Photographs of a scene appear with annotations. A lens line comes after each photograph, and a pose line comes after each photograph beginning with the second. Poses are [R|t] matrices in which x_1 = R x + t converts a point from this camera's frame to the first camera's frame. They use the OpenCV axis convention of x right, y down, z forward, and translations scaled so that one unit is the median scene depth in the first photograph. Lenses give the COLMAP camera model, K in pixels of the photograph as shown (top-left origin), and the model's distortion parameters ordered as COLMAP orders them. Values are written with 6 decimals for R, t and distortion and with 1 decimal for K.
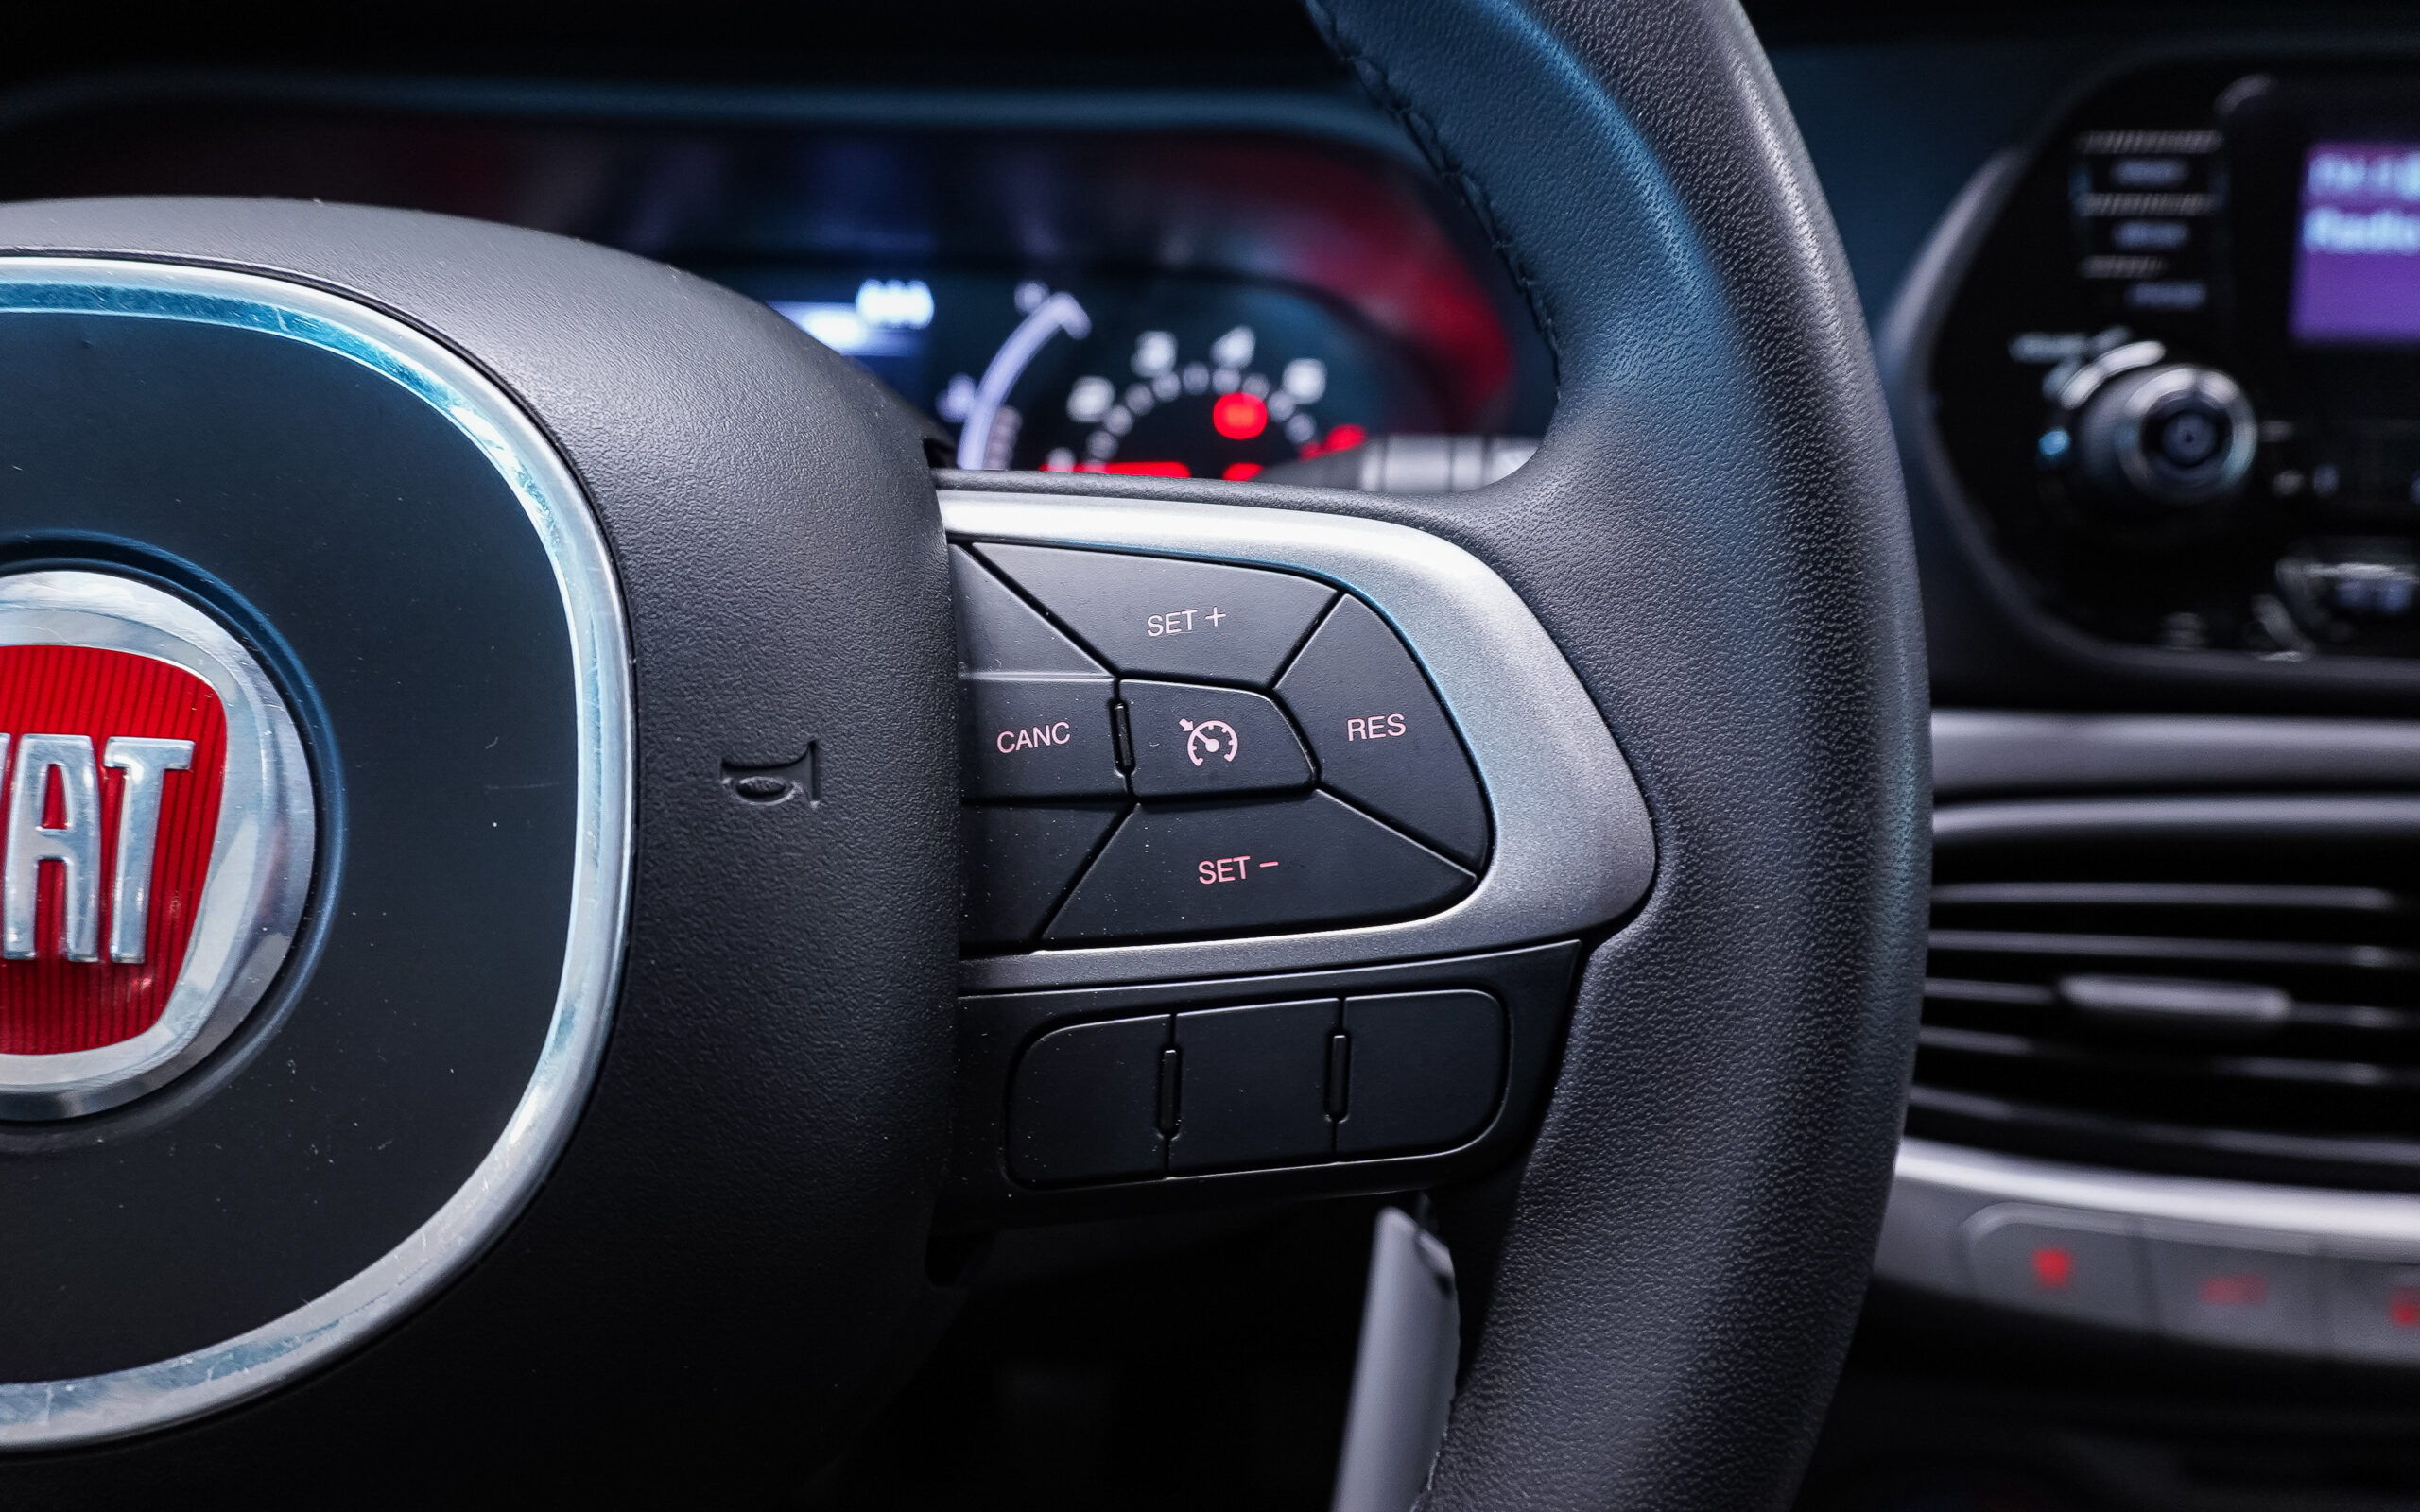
lens RADIAL K [[1659.1, 0, 1203.9], [0, 1659.1, 826.2], [0, 0, 1]] dist [0.002840, -0.000617]
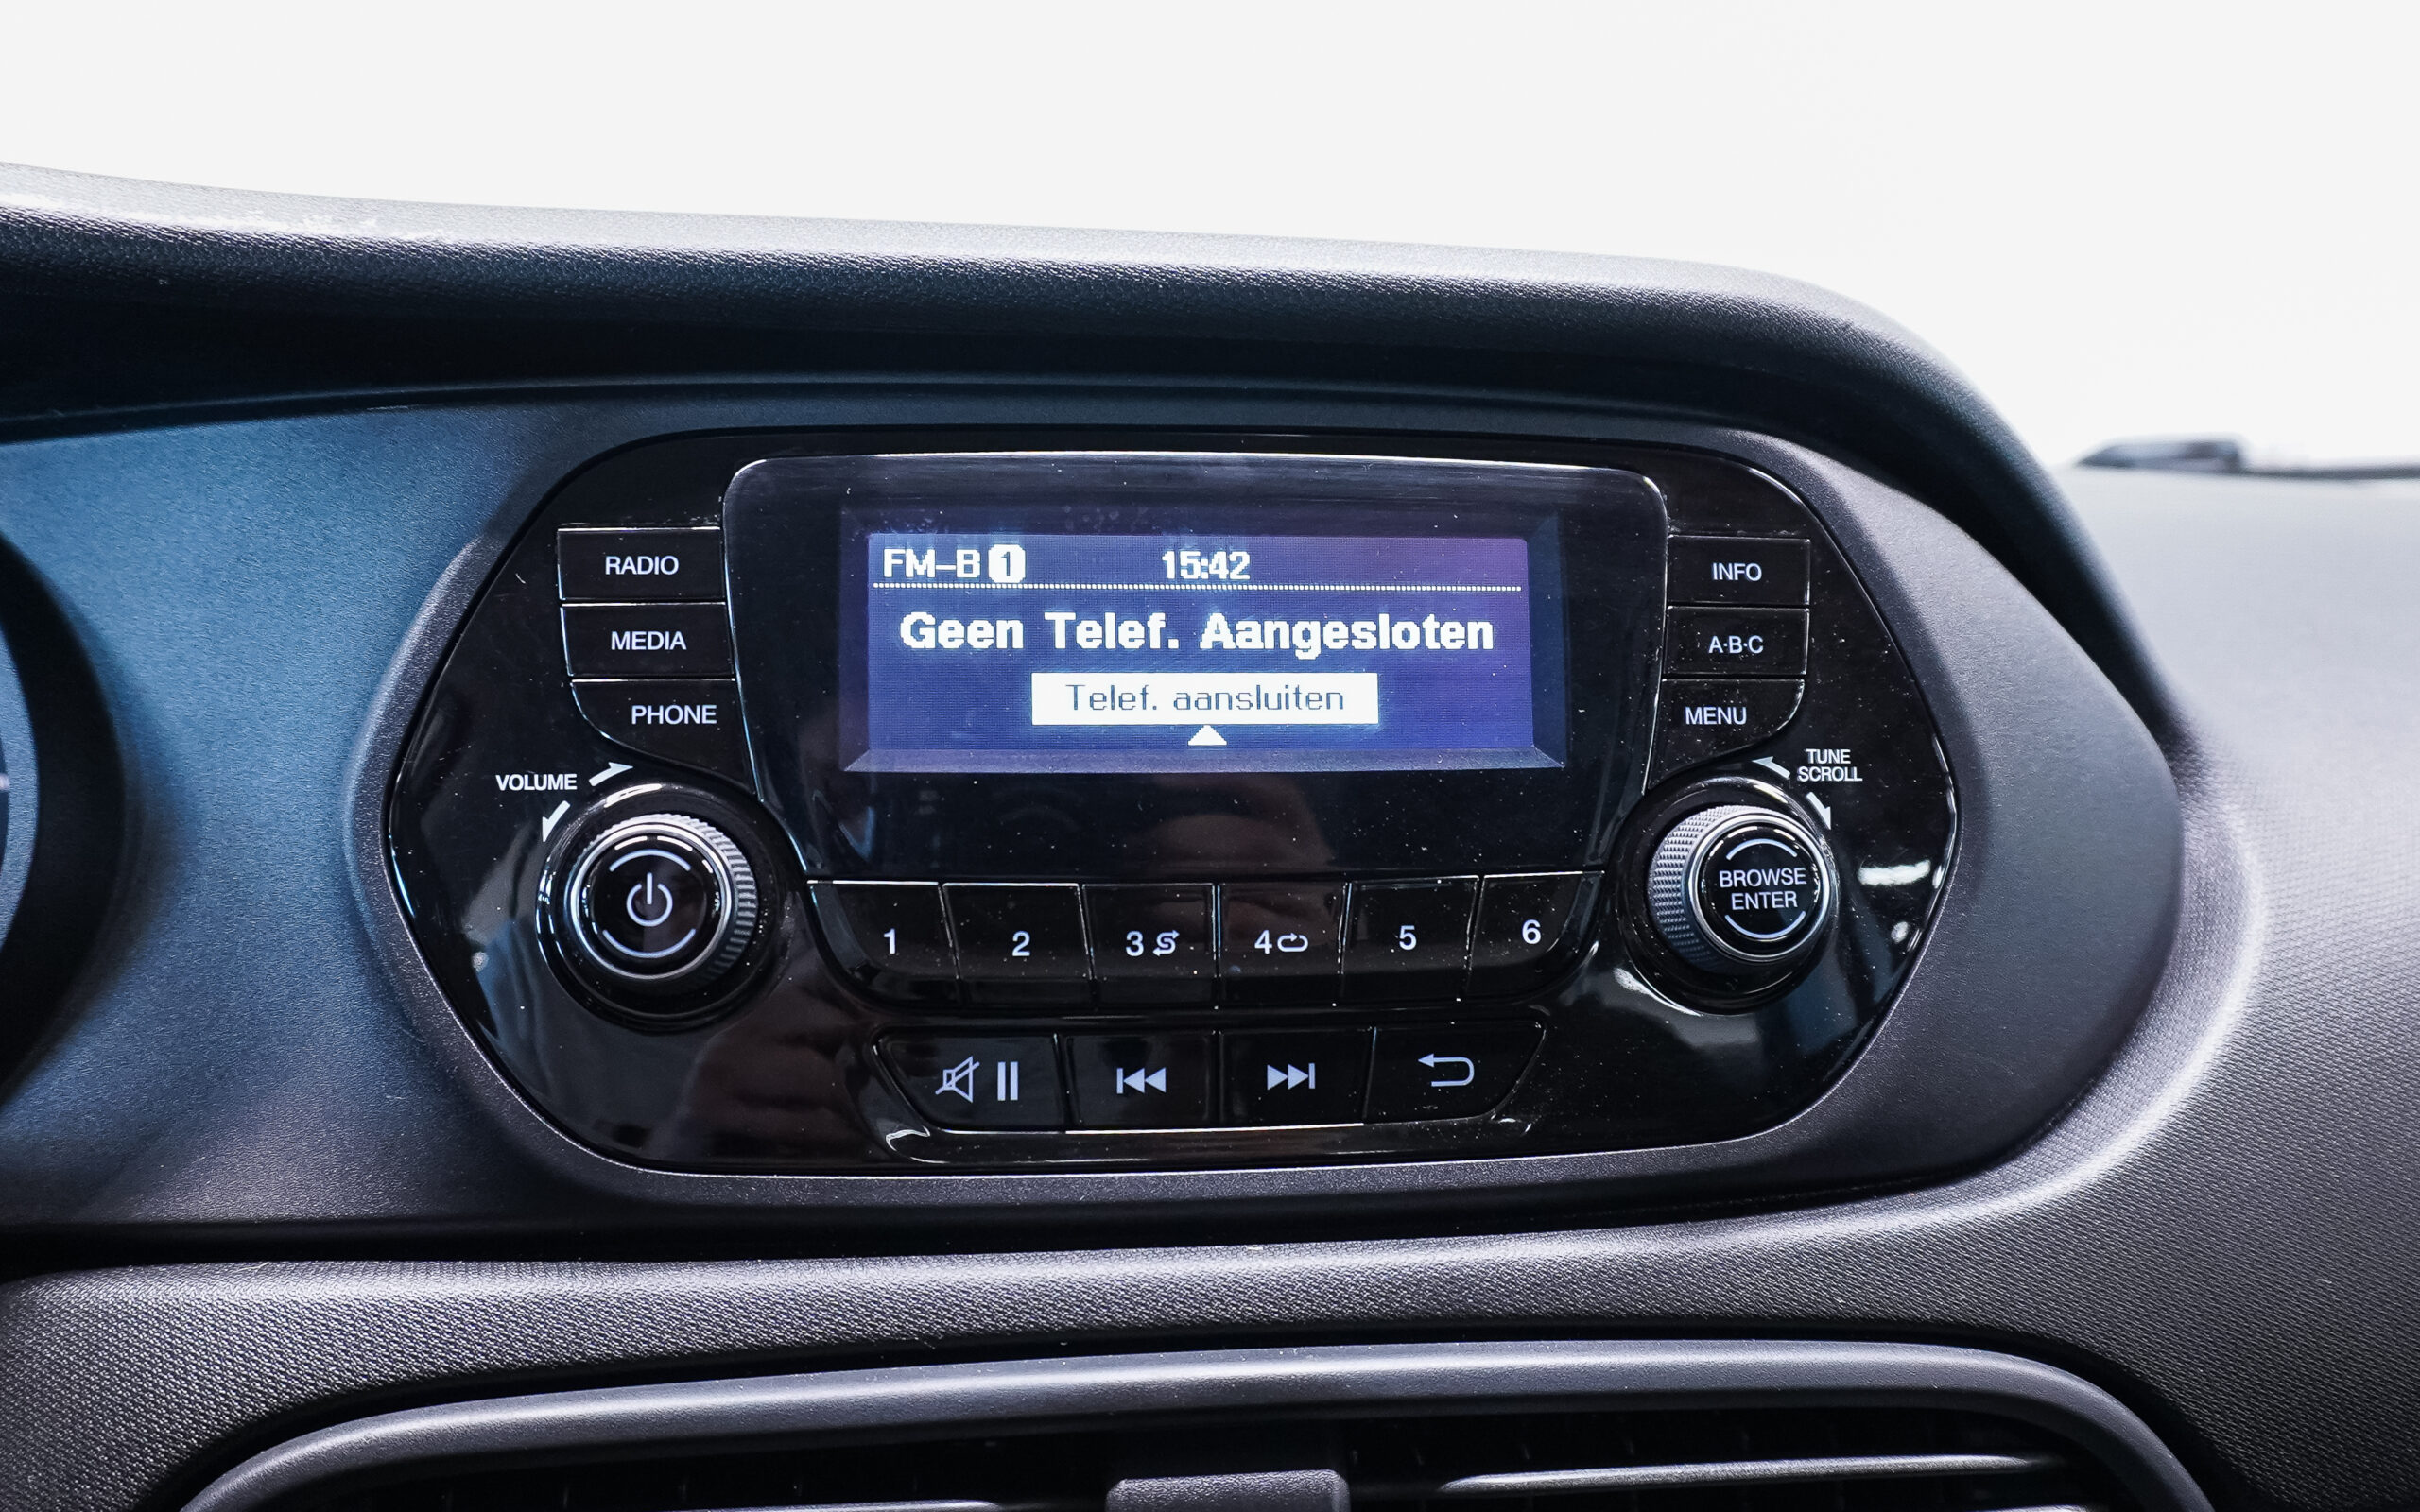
lens RADIAL K [[1715.9, 0, 1204.1], [0, 1715.9, 786.5], [0, 0, 1]] dist [-0.030165, 0.010629]
pose [[0.992553, -0.032828, 0.117304, 1.208451], [0.054572, 0.980791, -0.187275, -0.201535], [-0.108903, 0.192282, 0.975278, 0.319674]]
